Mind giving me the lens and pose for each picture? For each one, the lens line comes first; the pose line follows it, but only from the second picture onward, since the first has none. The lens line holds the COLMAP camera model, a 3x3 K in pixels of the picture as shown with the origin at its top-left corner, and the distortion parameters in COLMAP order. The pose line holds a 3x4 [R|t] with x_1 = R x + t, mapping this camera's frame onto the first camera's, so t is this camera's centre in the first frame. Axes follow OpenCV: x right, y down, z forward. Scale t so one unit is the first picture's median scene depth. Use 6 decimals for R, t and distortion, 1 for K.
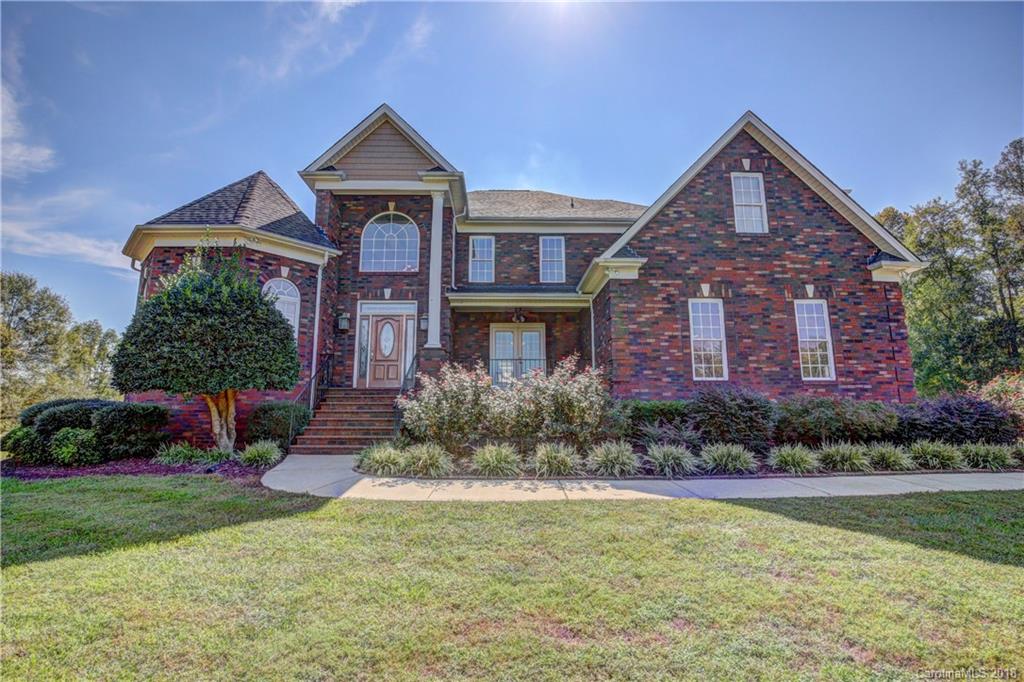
lens RADIAL K [[476.6, 0, 512.0], [0, 476.6, 341.0], [0, 0, 1]] dist [-0.047100, 0.015705]
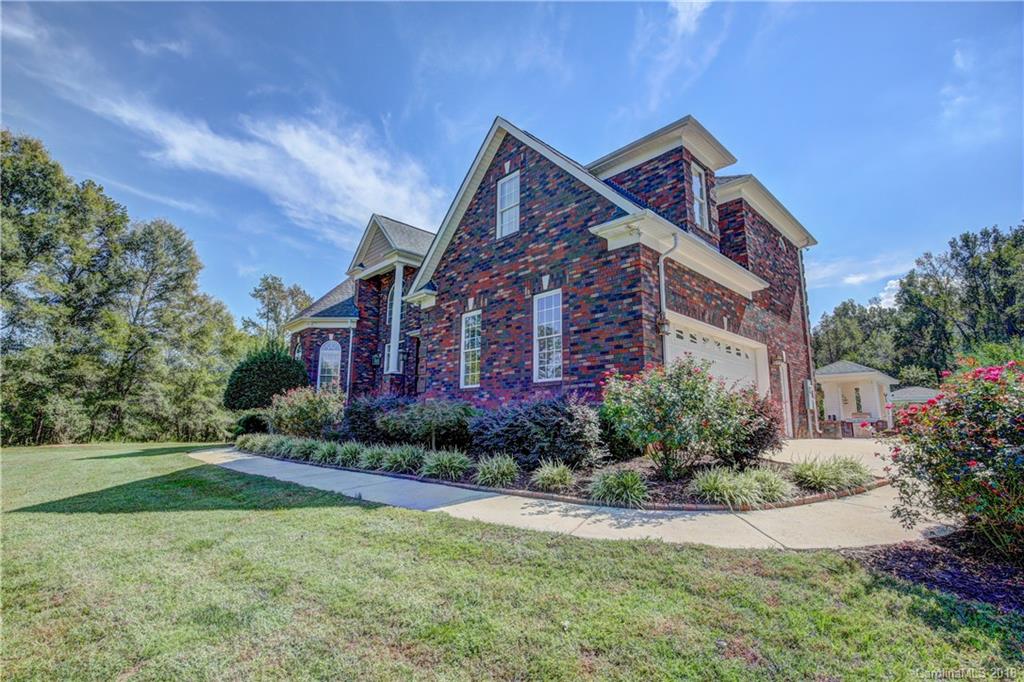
lens RADIAL K [[468.2, 0, 507.4], [0, 468.2, 340.0], [0, 0, 1]] dist [-0.038387, 0.008012]
pose [[0.670594, -0.128106, -0.730679, 1.231149], [0.115305, 0.991005, -0.067923, 0.056336], [0.732808, -0.038702, 0.679334, 0.330309]]
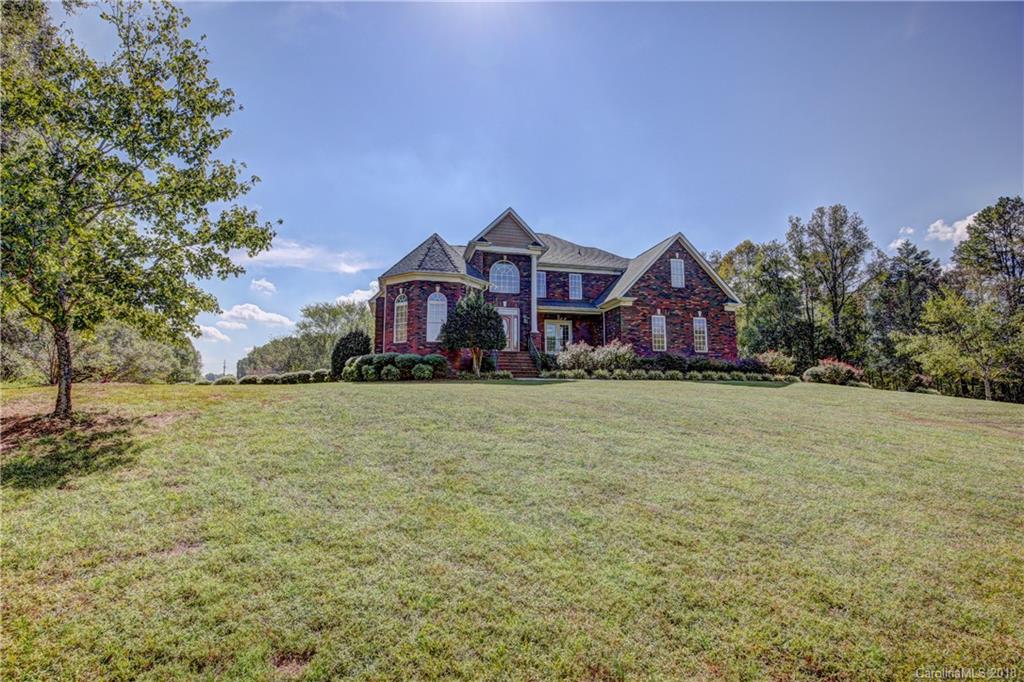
lens RADIAL K [[468.2, 0, 507.4], [0, 468.2, 340.0], [0, 0, 1]] dist [-0.038387, 0.008012]
pose [[0.980203, 0.027163, 0.196121, -0.755792], [-0.035839, 0.998523, 0.040822, -0.036428], [-0.194722, -0.047043, 0.979730, -1.091495]]
